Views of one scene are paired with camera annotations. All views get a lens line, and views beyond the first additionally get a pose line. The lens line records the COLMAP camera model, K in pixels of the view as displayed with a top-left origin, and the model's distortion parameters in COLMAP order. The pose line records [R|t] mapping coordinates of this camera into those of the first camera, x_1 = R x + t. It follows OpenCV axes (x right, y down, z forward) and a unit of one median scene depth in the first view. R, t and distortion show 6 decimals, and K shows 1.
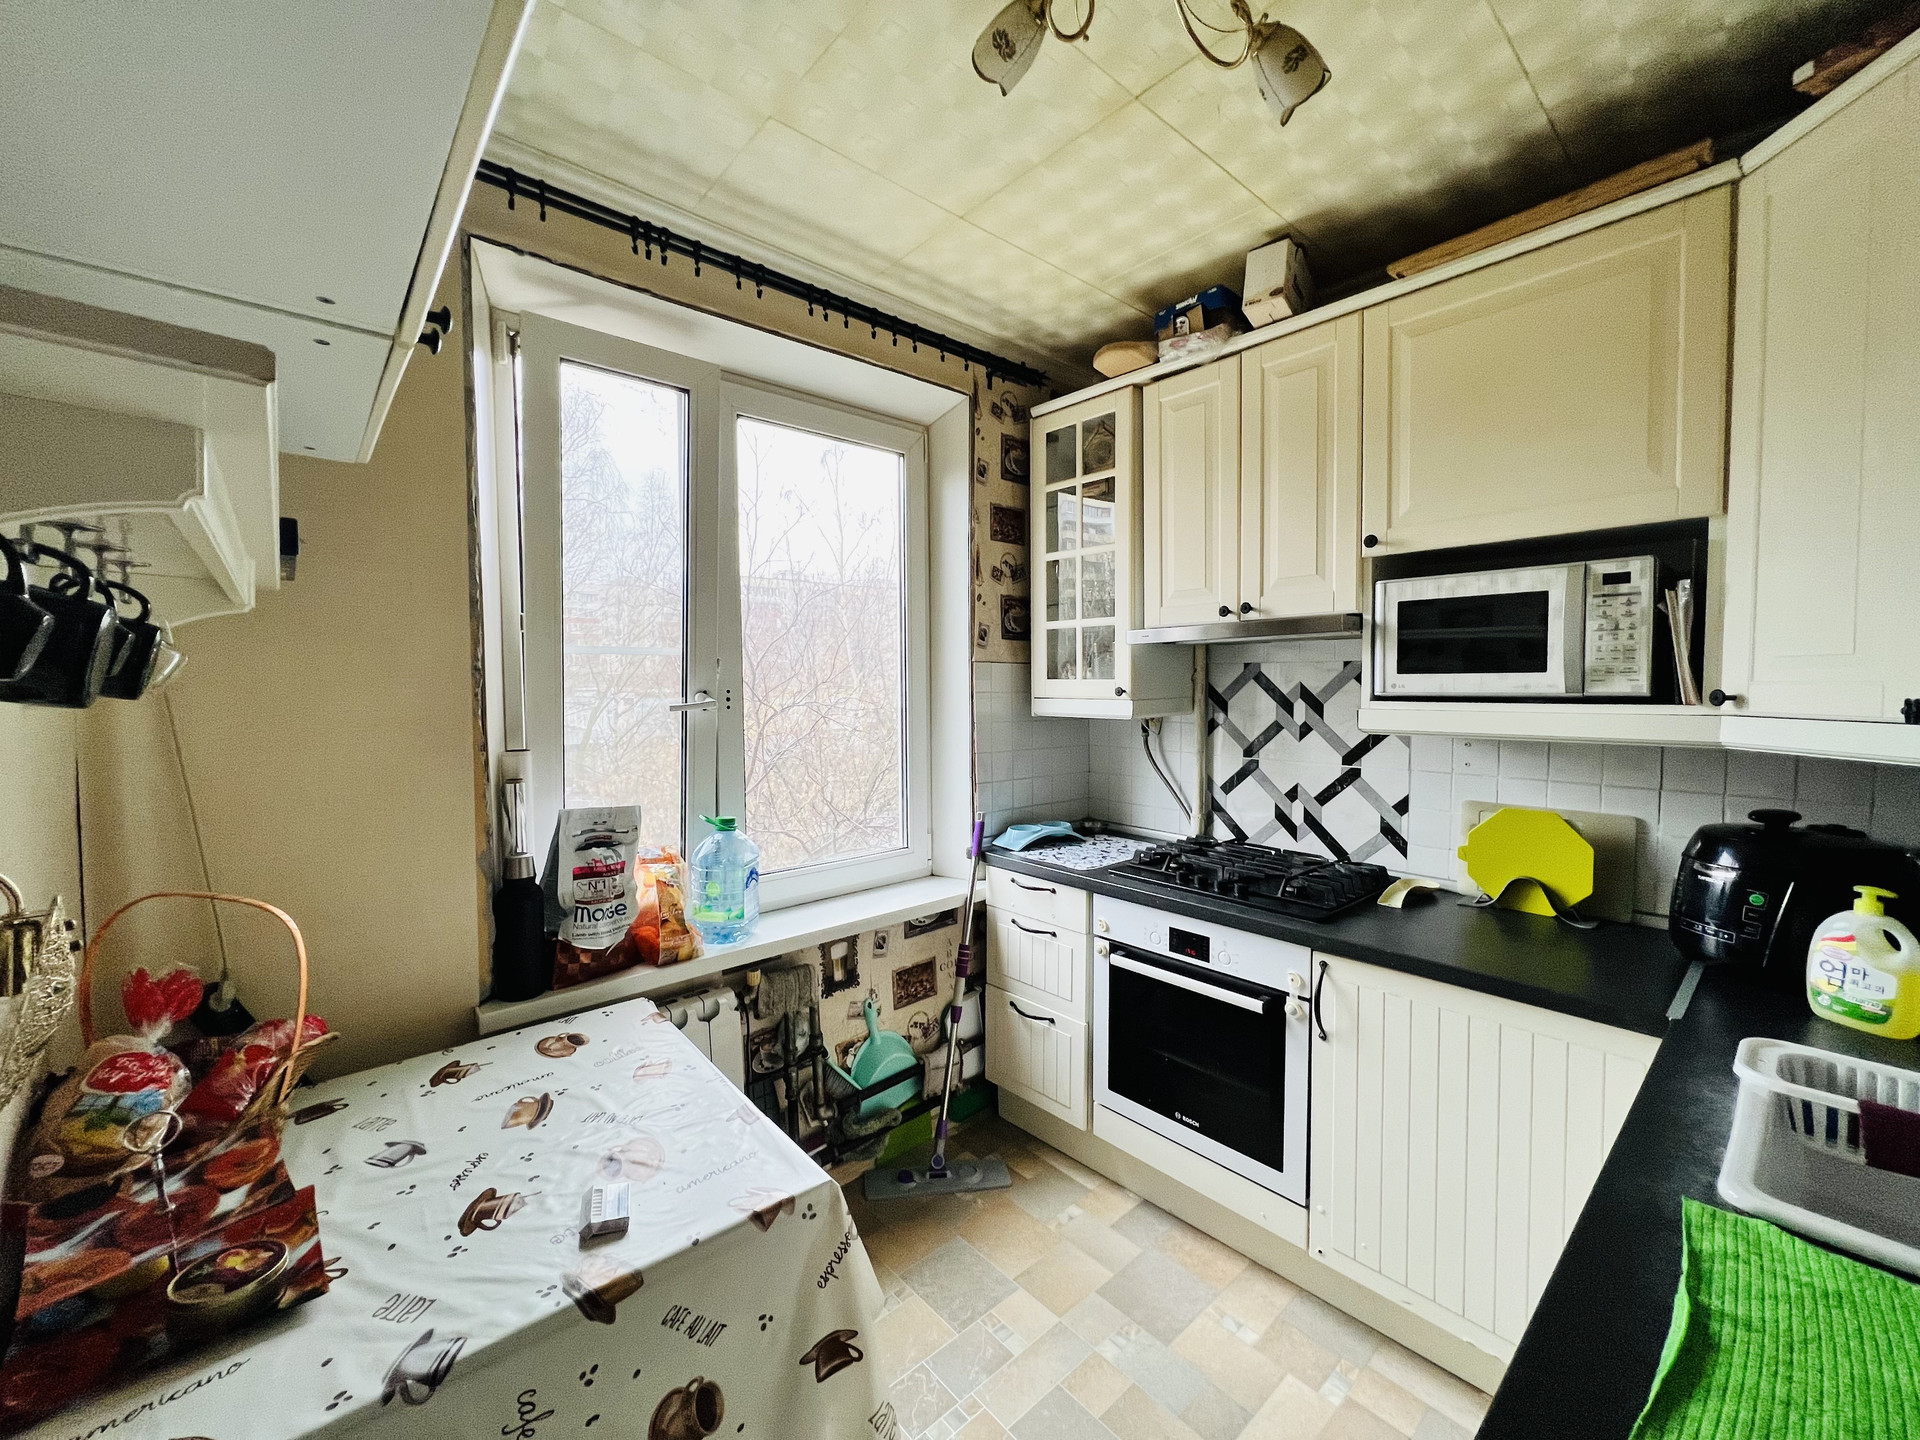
lens RADIAL K [[769.5, 0, 959.4], [0, 769.5, 714.7], [0, 0, 1]] dist [-0.001262, 0.000685]
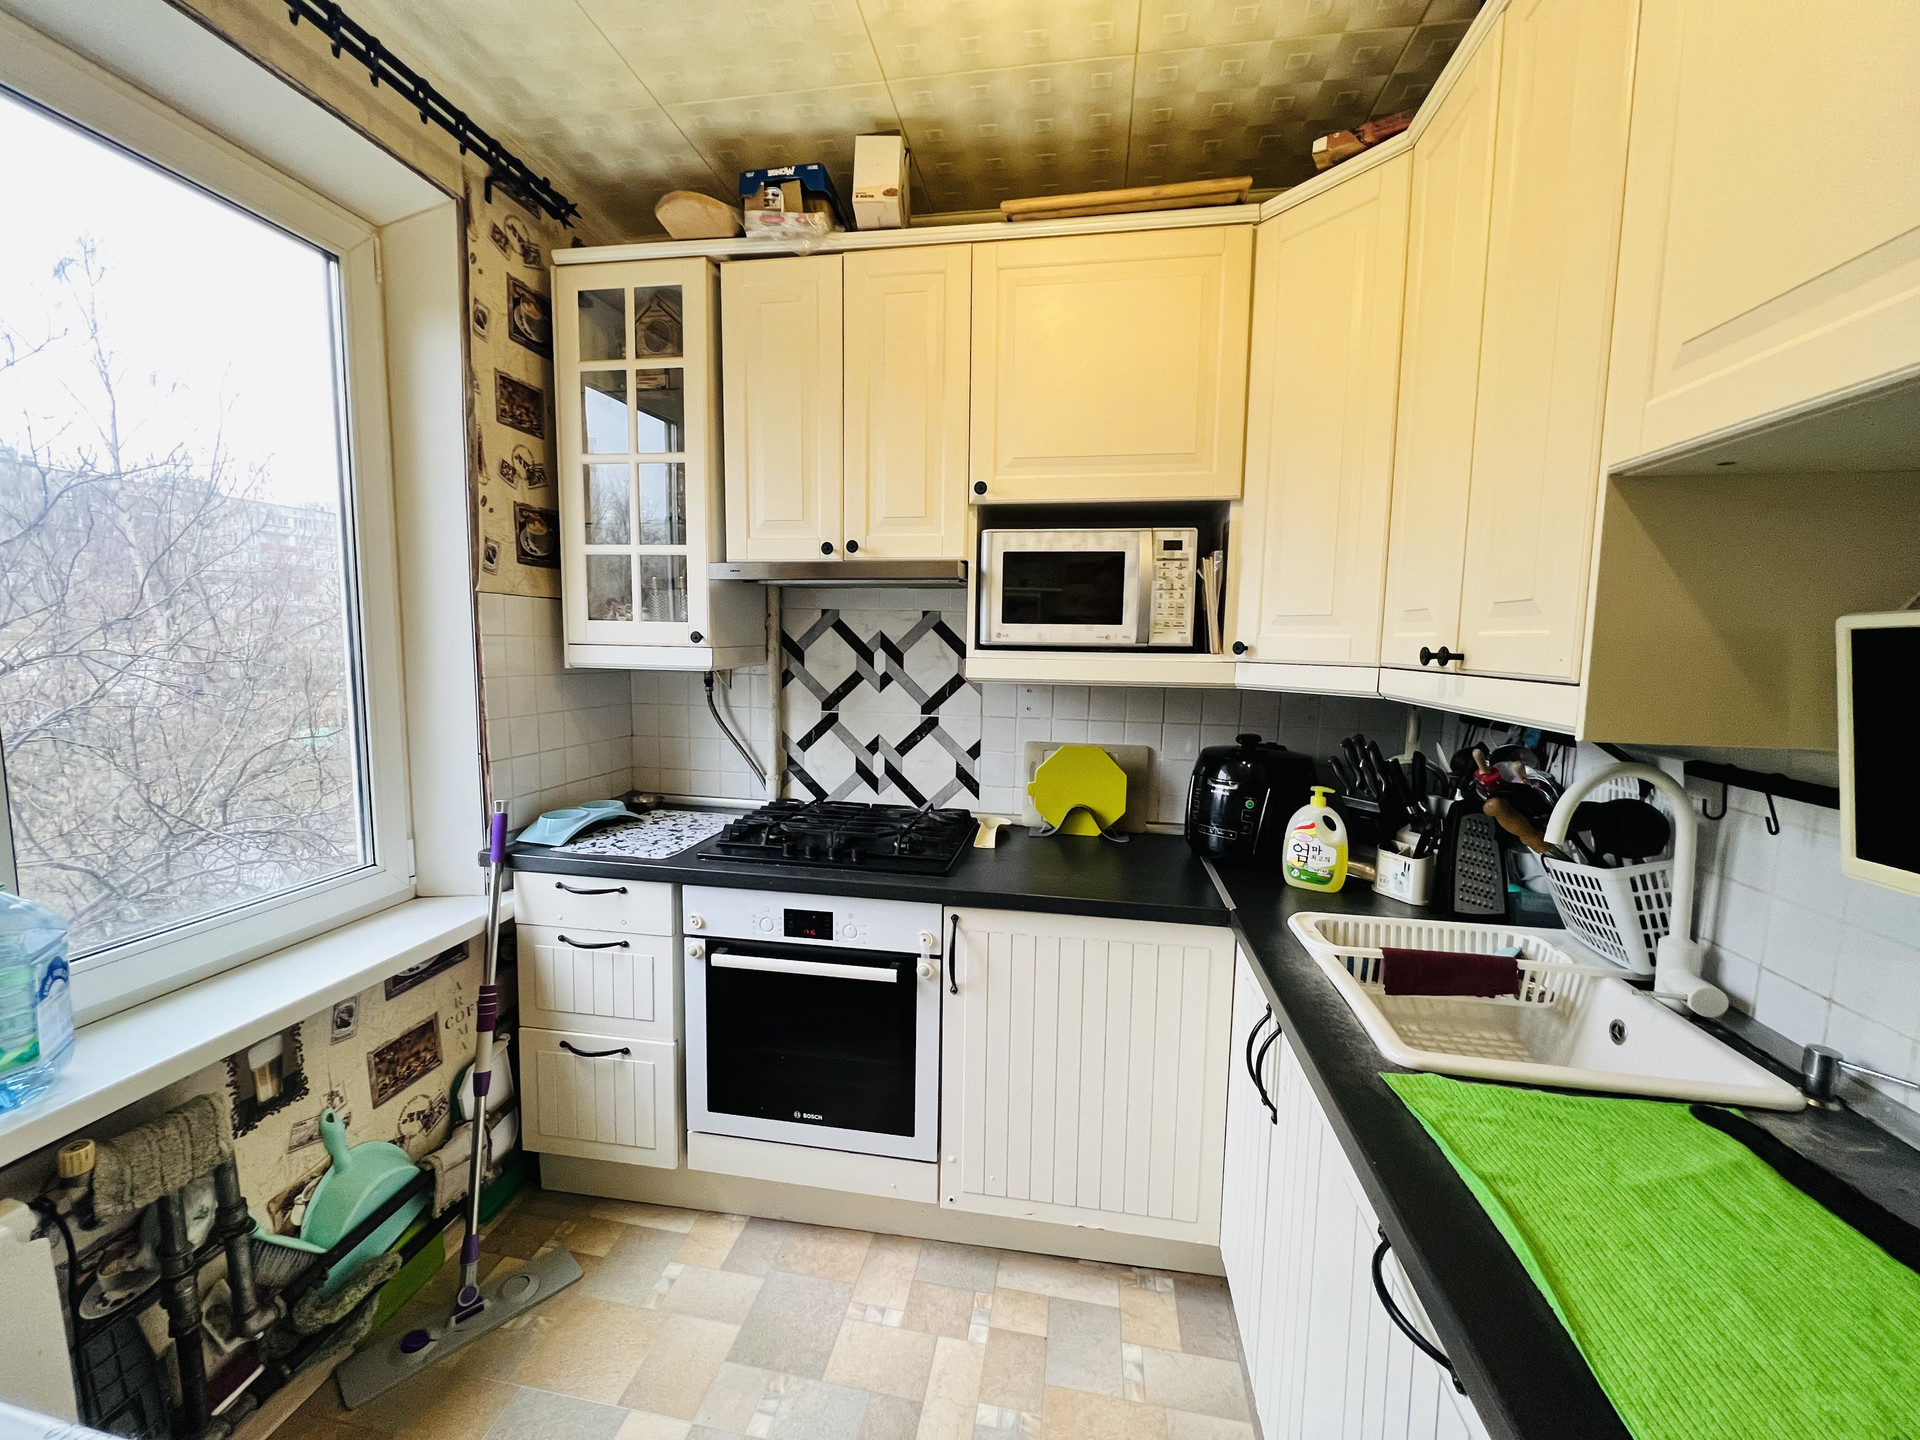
lens RADIAL K [[769.5, 0, 953.6], [0, 769.5, 713.8], [0, 0, 1]] dist [-0.001262, 0.000685]
pose [[0.781391, -0.043946, 0.622493, -0.104980], [0.006904, 0.998065, 0.061794, 0.003057], [-0.624004, -0.043987, 0.780182, 0.204243]]
